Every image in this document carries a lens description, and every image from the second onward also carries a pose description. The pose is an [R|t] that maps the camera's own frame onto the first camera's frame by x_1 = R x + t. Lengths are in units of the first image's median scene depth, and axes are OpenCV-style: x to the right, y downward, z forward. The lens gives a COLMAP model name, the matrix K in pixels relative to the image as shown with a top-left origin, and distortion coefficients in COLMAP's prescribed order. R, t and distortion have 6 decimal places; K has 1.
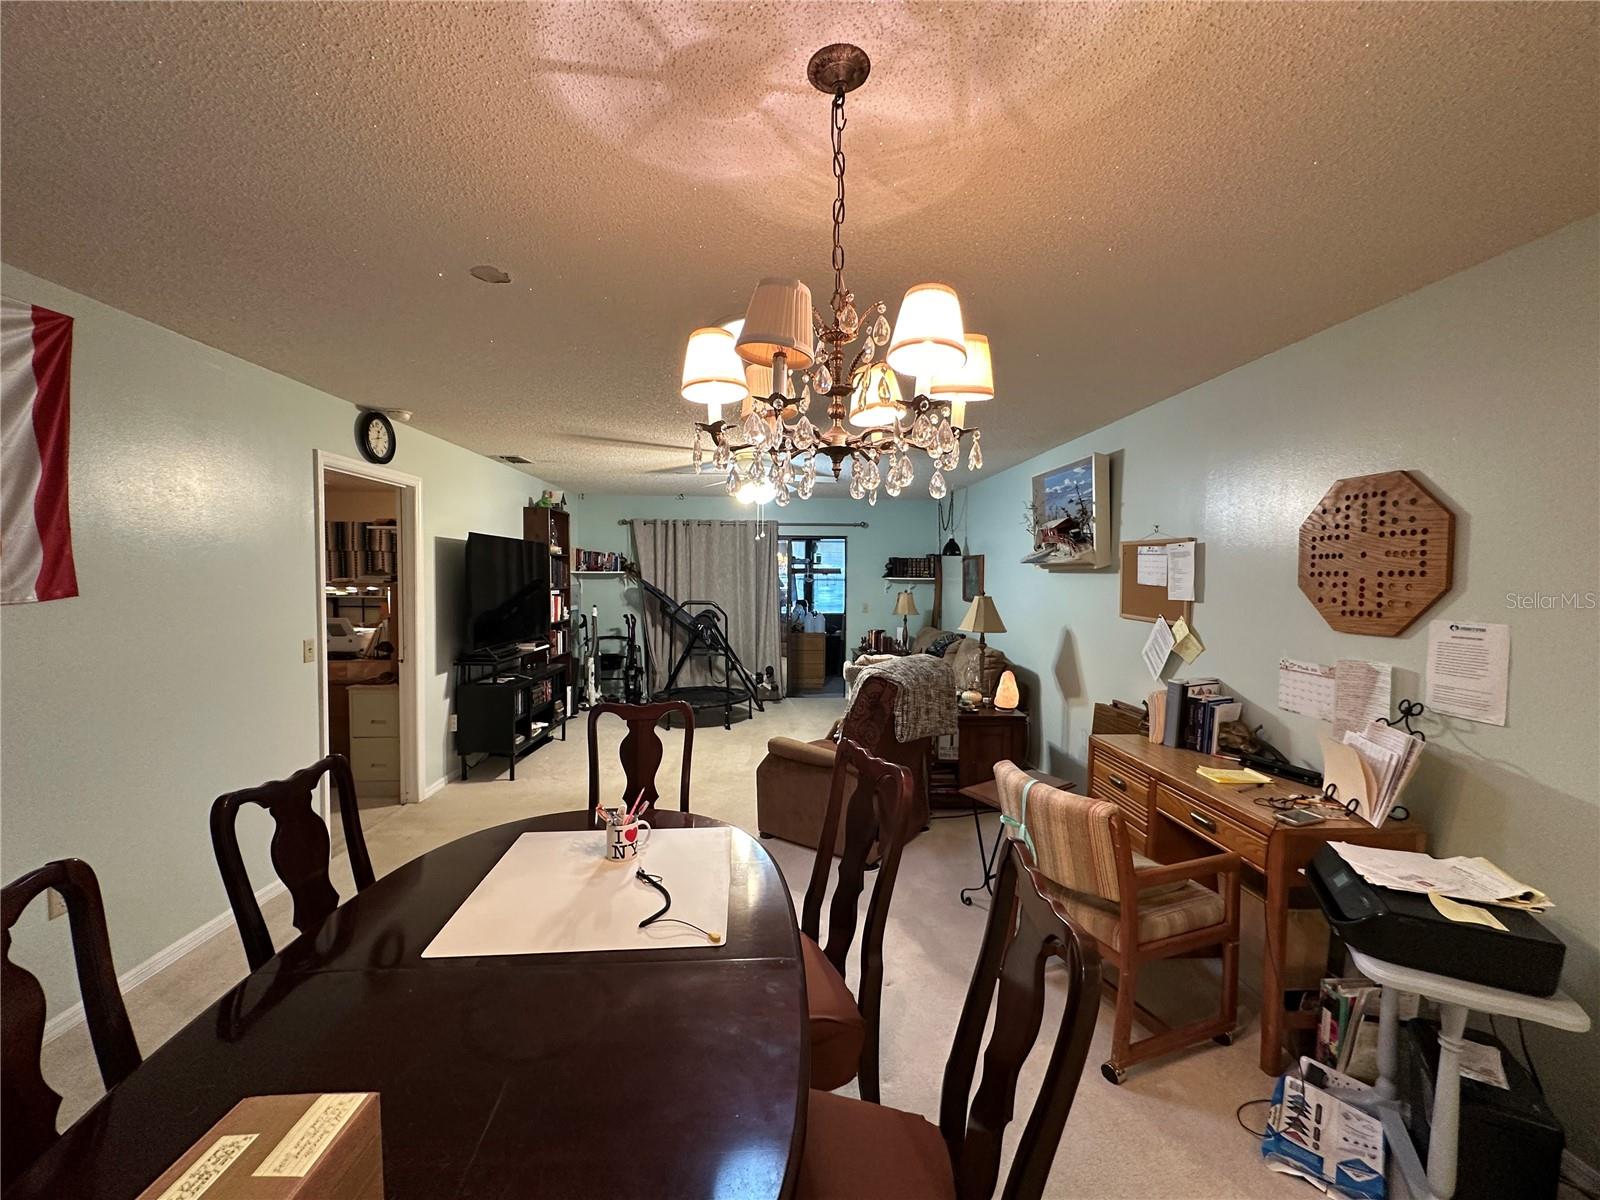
lens RADIAL K [[641.0, 0, 799.9], [0, 641.0, 600.9], [0, 0, 1]] dist [-0.000692, -0.000403]
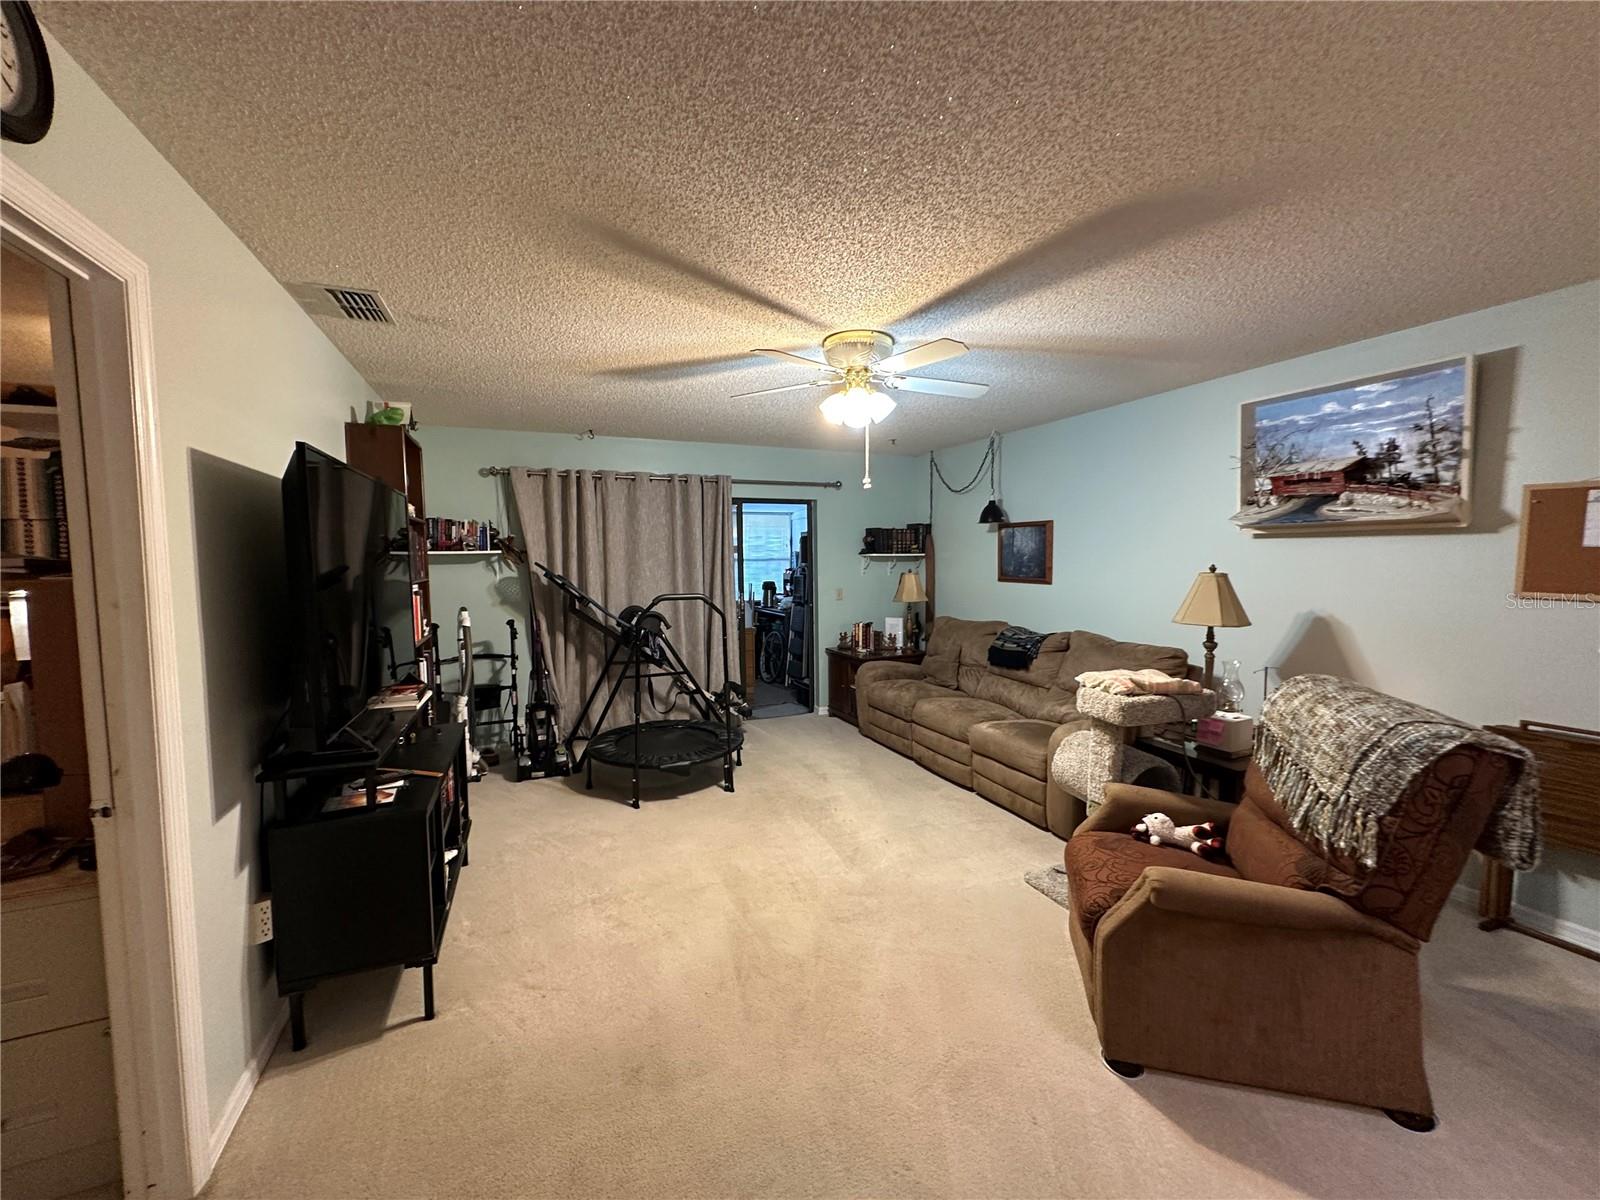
lens RADIAL K [[641.0, 0, 803.5], [0, 641.0, 598.8], [0, 0, 1]] dist [-0.000692, -0.000403]
pose [[0.935959, -0.040775, 0.349739, -0.384173], [0.031945, 0.999009, 0.030984, -0.016196], [-0.350656, -0.017827, 0.936335, 0.549209]]
